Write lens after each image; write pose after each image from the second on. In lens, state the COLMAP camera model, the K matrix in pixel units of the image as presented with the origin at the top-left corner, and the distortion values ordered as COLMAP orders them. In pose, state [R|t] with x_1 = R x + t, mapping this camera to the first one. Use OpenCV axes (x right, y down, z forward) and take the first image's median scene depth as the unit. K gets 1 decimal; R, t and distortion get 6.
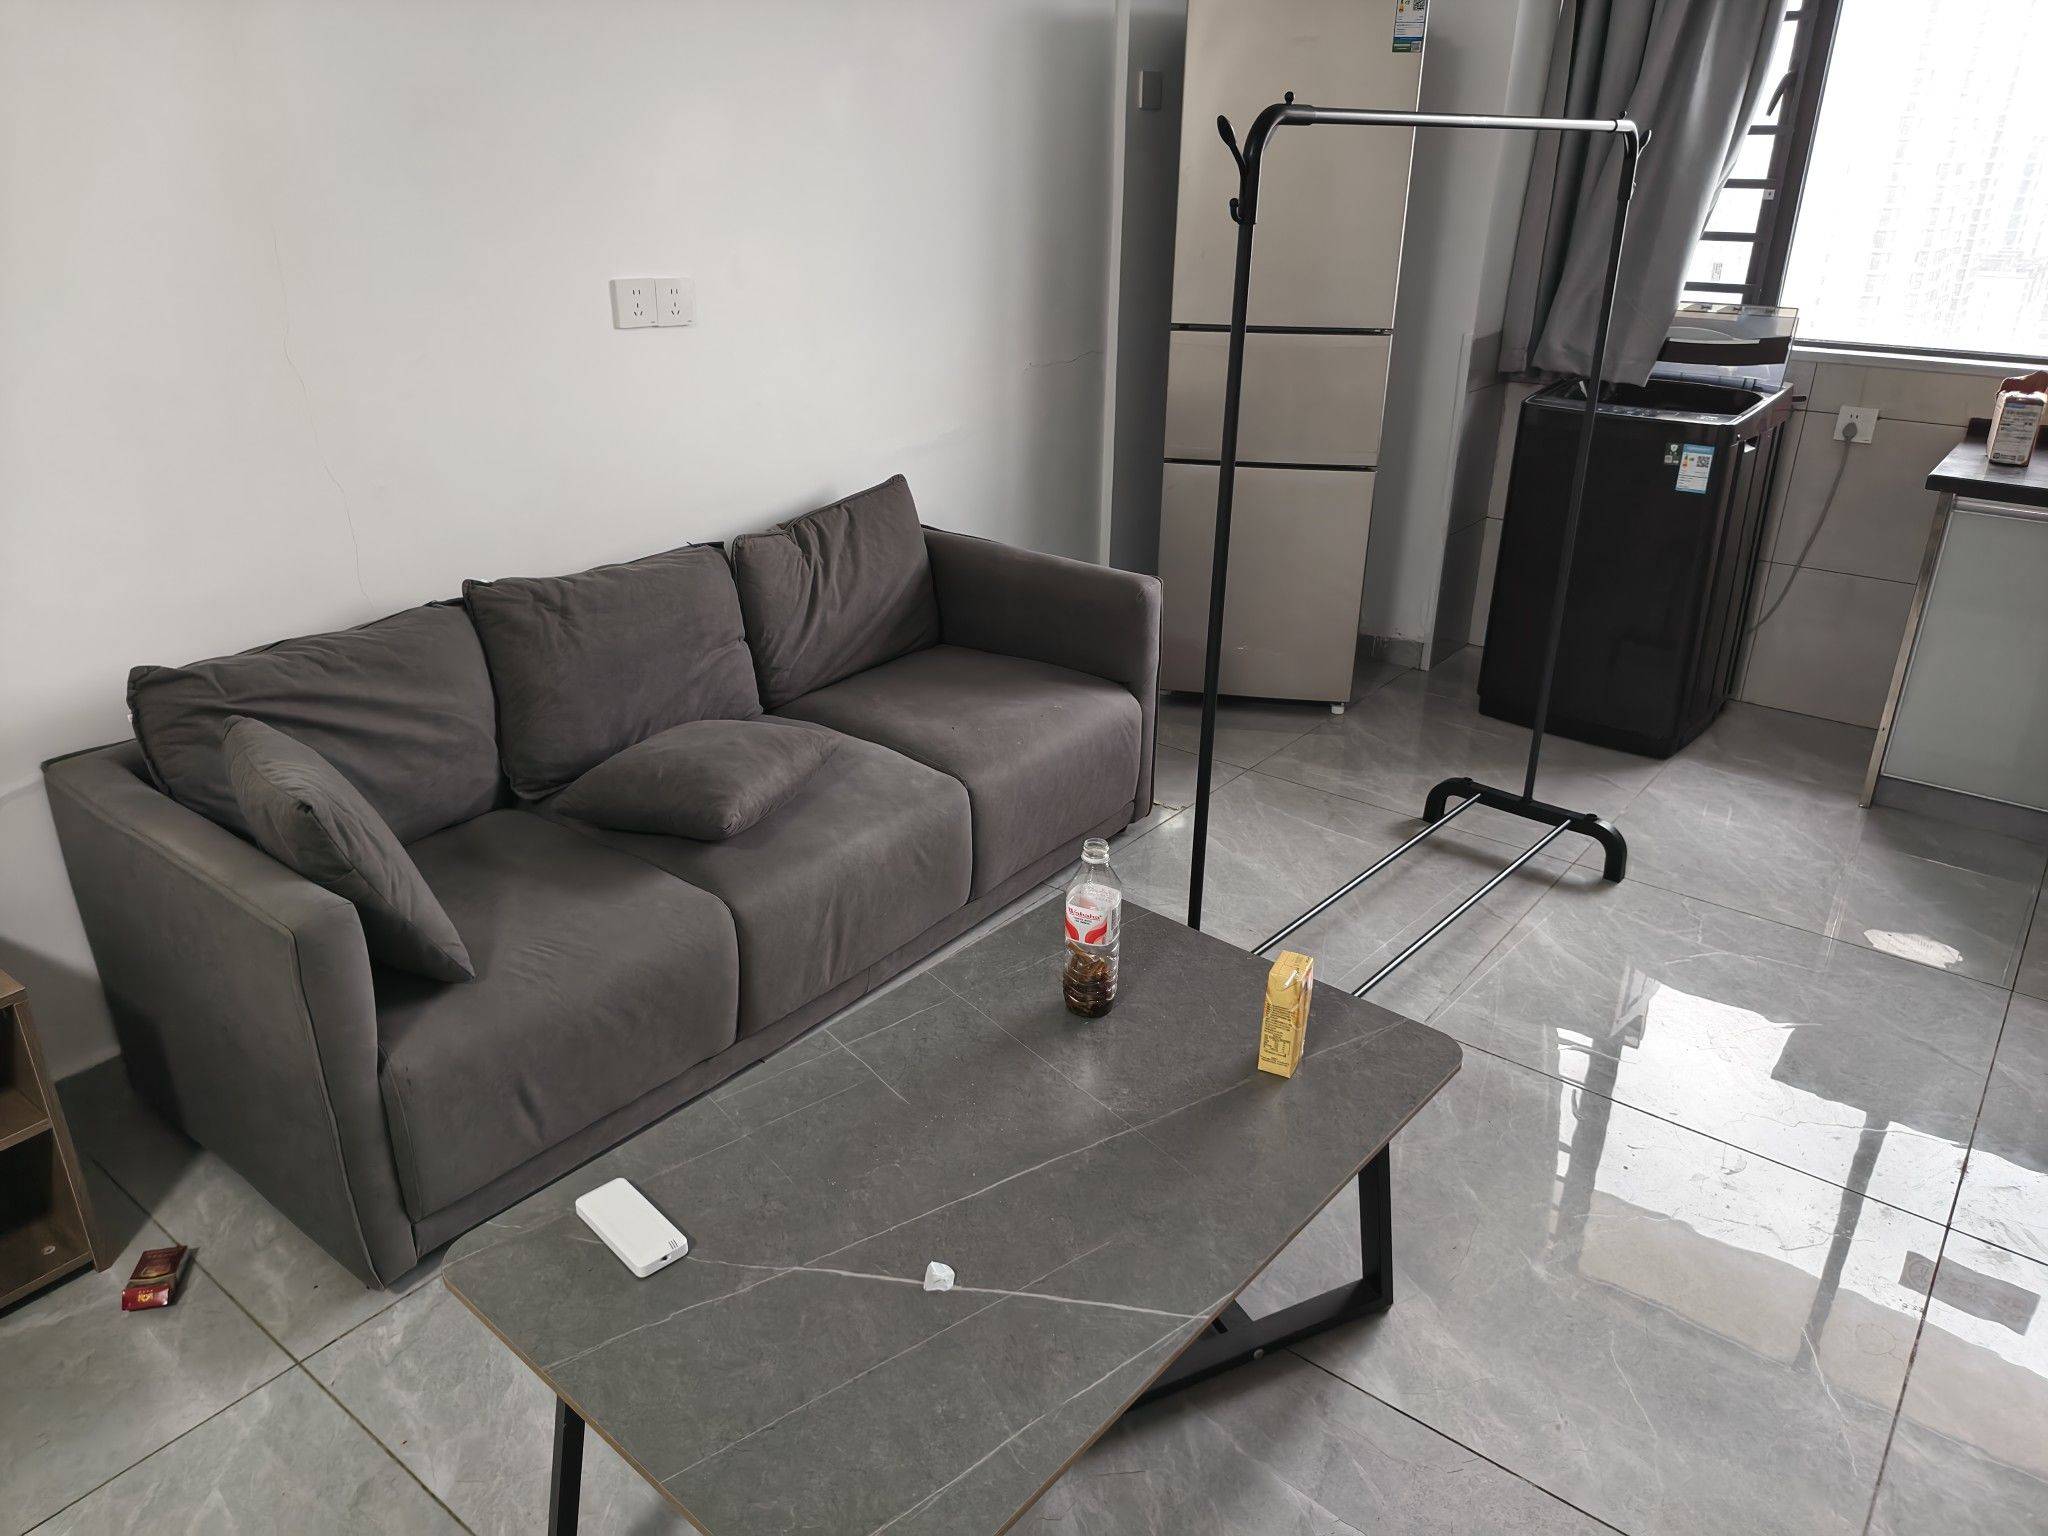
lens RADIAL K [[1413.3, 0, 1024.0], [0, 1413.3, 768.0], [0, 0, 1]] dist [0.042662, -0.047014]
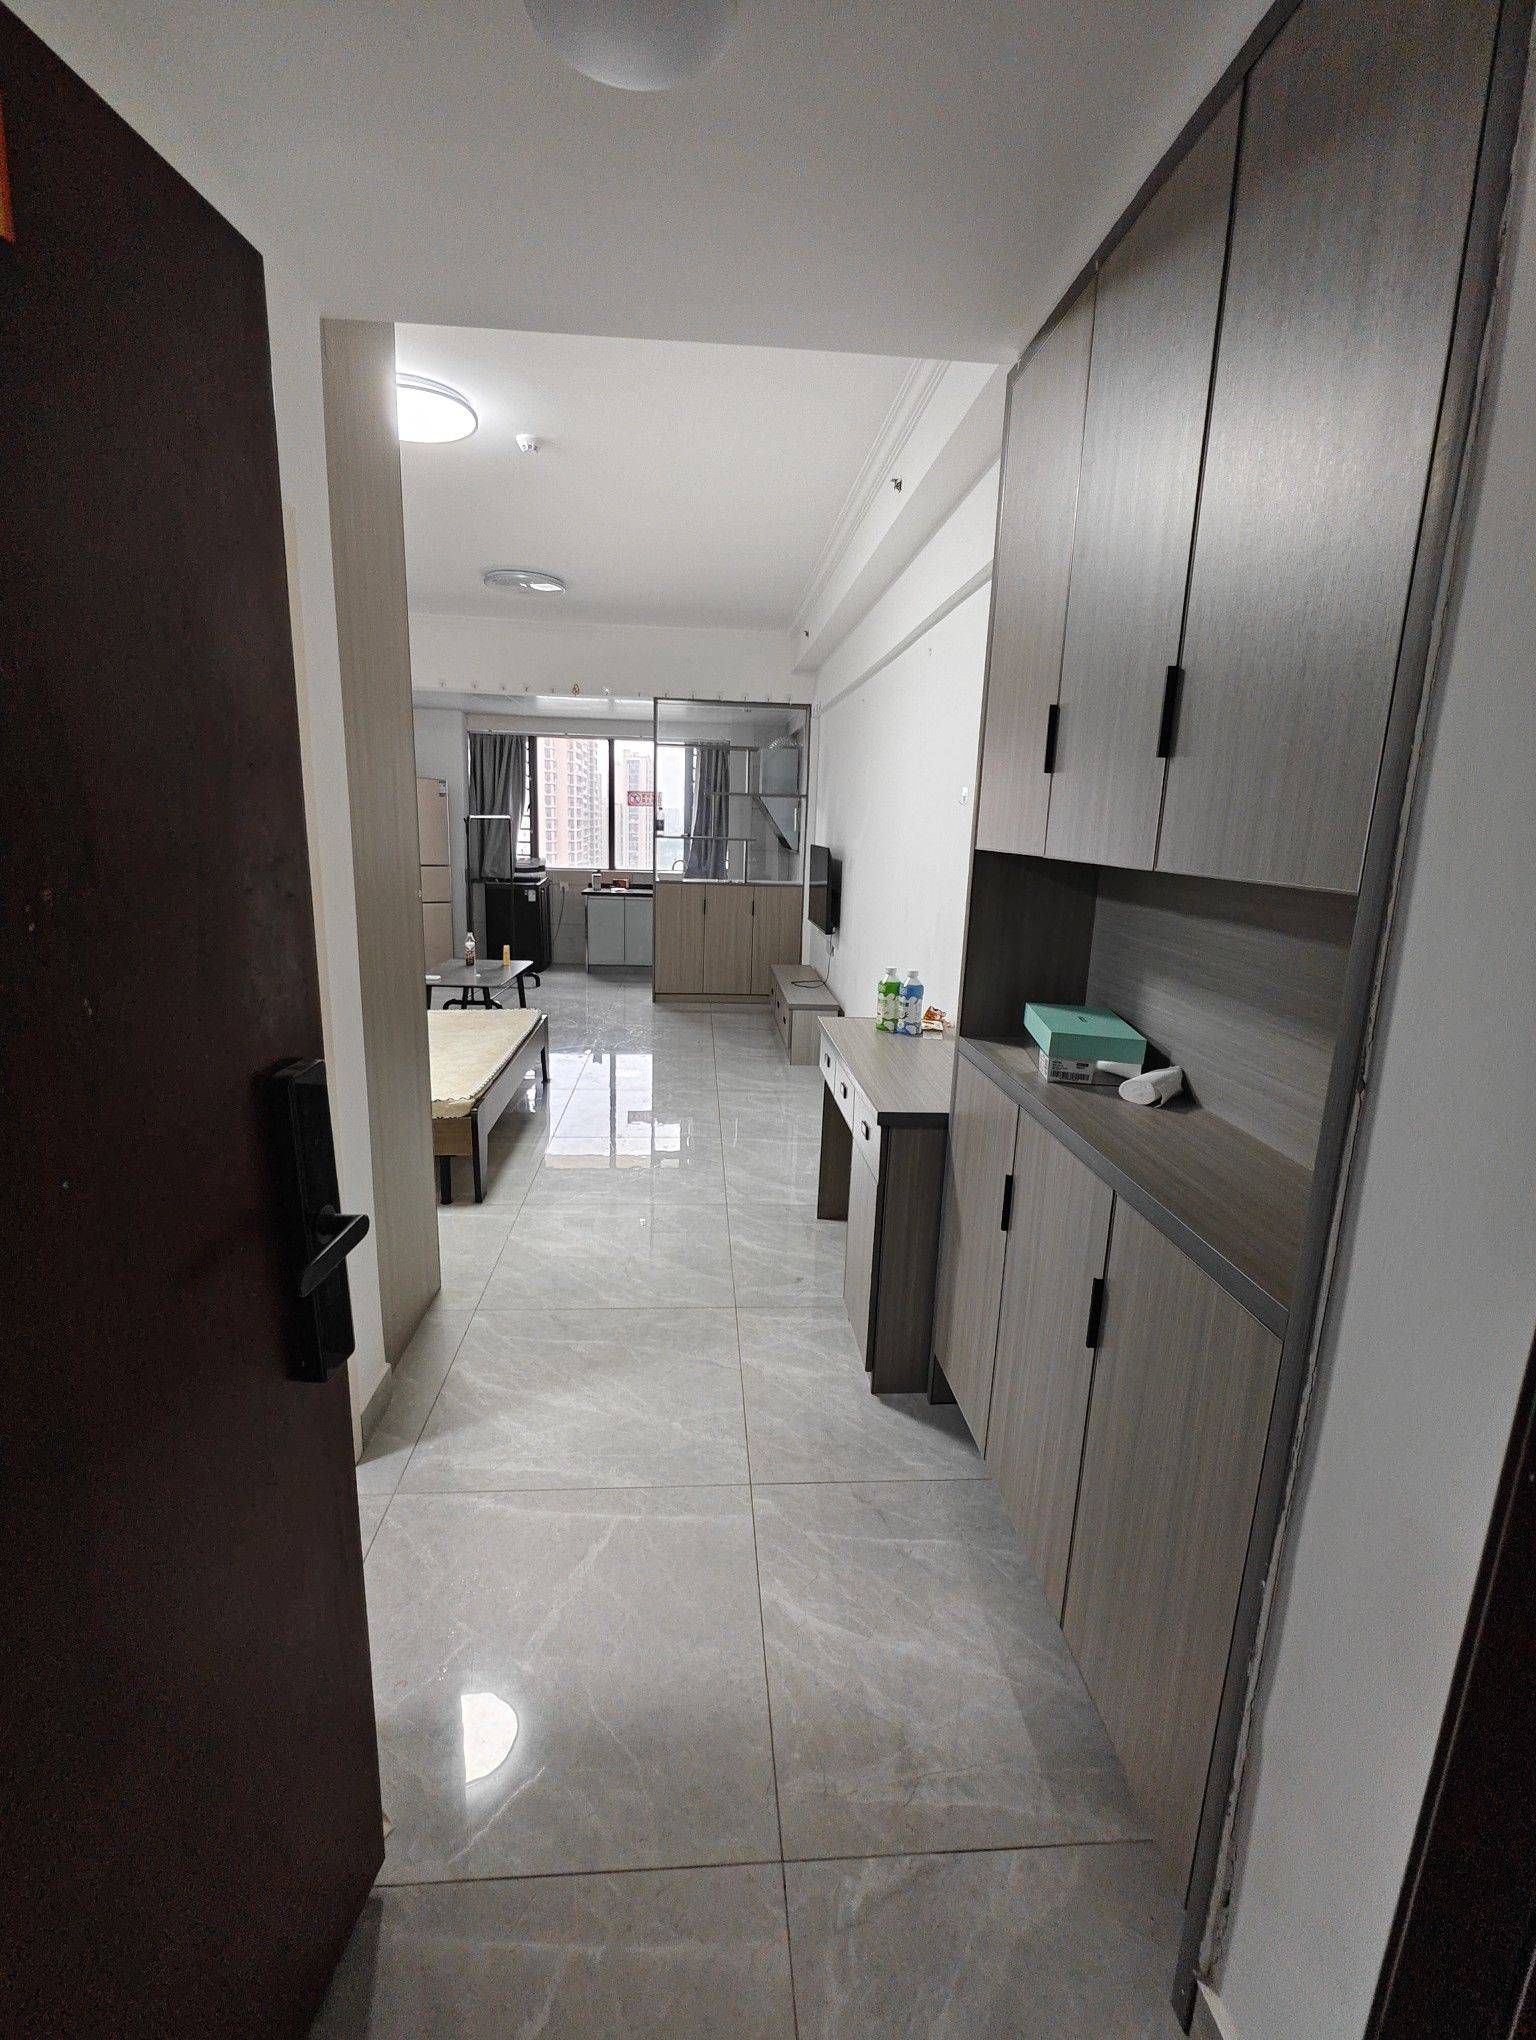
lens RADIAL K [[931.1, 0, 768.0], [0, 931.1, 1020.0], [0, 0, 1]] dist [-0.015047, 0.000528]
pose [[0.739344, -0.126026, 0.661428, -0.815418], [0.246004, 0.964976, -0.091120, 0.531435], [-0.626779, 0.230084, 0.744453, -1.289701]]
